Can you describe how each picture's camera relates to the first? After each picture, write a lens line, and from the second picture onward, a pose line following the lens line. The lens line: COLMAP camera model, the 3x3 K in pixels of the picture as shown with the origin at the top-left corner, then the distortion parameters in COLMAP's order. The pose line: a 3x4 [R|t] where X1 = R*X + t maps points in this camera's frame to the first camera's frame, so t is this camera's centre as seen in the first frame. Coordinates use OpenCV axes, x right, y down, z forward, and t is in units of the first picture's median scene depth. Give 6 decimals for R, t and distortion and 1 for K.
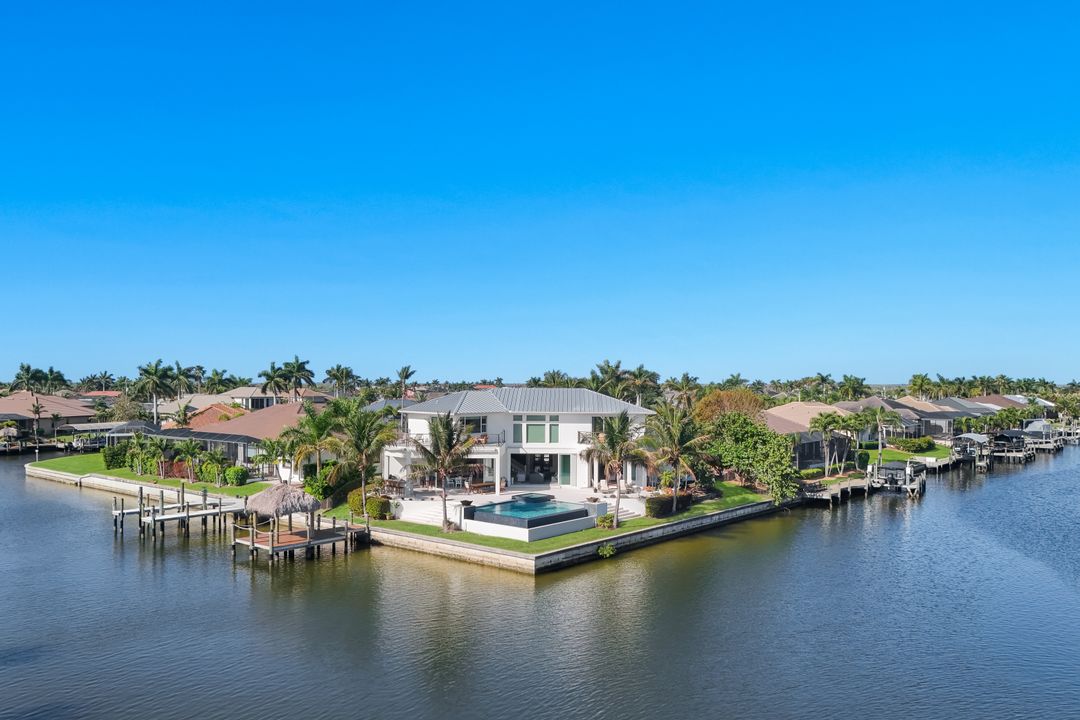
lens RADIAL K [[824.1, 0, 556.0], [0, 824.1, 359.1], [0, 0, 1]] dist [0.042261, -0.000590]
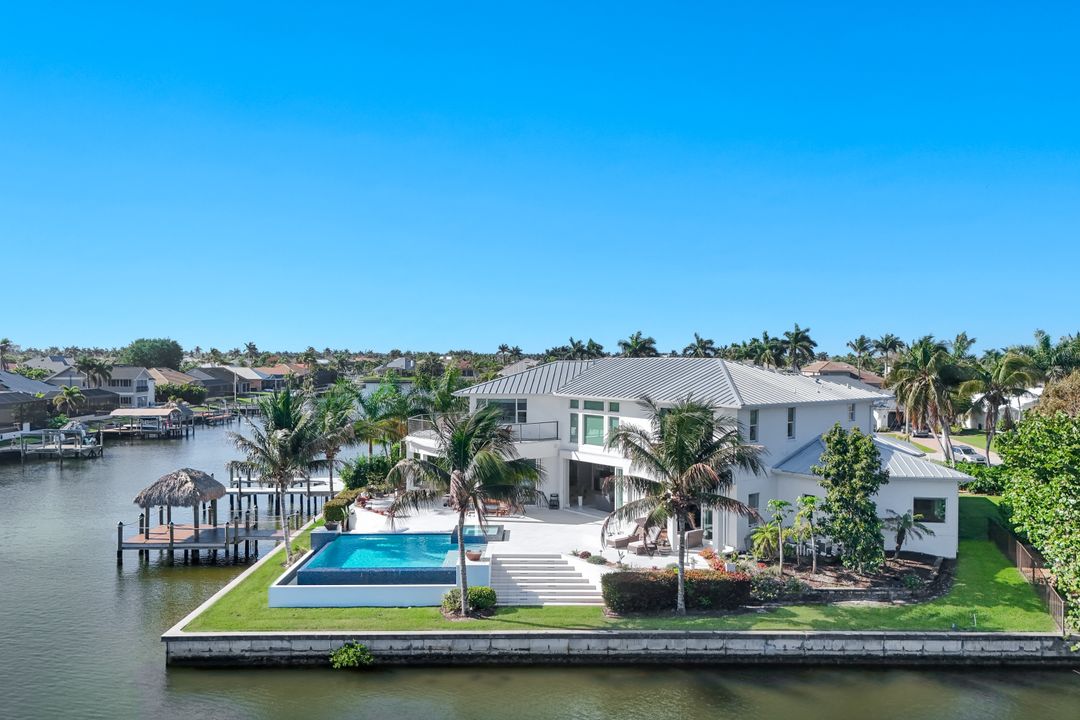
lens RADIAL K [[812.7, 0, 540.0], [0, 812.7, 360.0], [0, 0, 1]] dist [0.014368, 0.003446]
pose [[0.649687, 0.002334, -0.760198, 0.455171], [0.022076, 0.999516, 0.021936, 0.025443], [0.759881, -0.031033, 0.649321, 0.631902]]
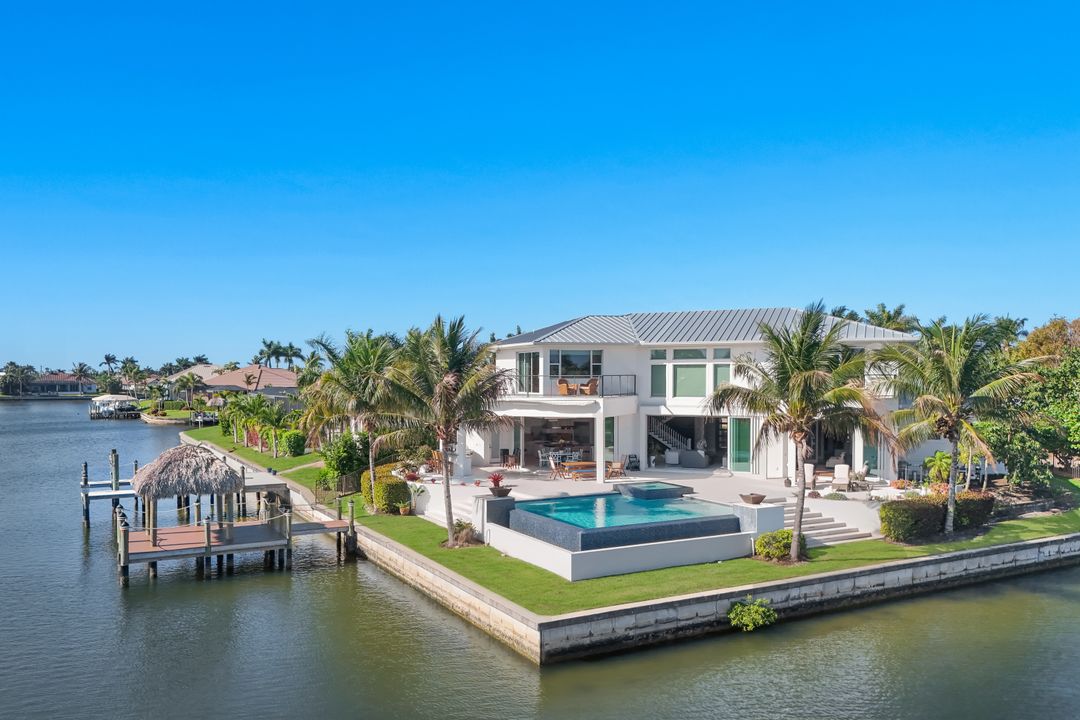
lens RADIAL K [[834.3, 0, 538.5], [0, 834.3, 373.8], [0, 0, 1]] dist [0.034874, -0.057368]
pose [[0.930159, -0.006957, -0.367092, 0.100468], [0.015959, 0.999642, 0.021495, 0.078544], [0.366811, -0.025852, 0.929936, 0.462392]]
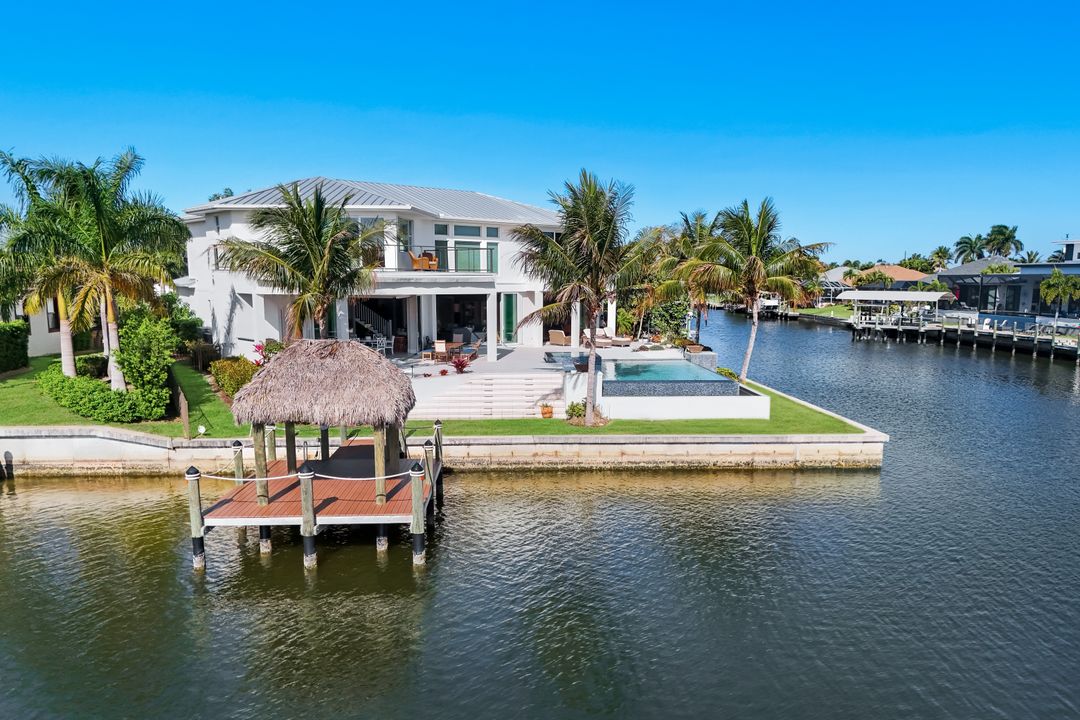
lens RADIAL K [[834.3, 0, 538.5], [0, 834.3, 373.8], [0, 0, 1]] dist [0.034874, -0.057368]
pose [[0.739057, -0.085824, 0.668153, -0.431154], [-0.020438, 0.988538, 0.149584, 0.090776], [-0.673332, -0.124207, 0.728832, 0.574438]]
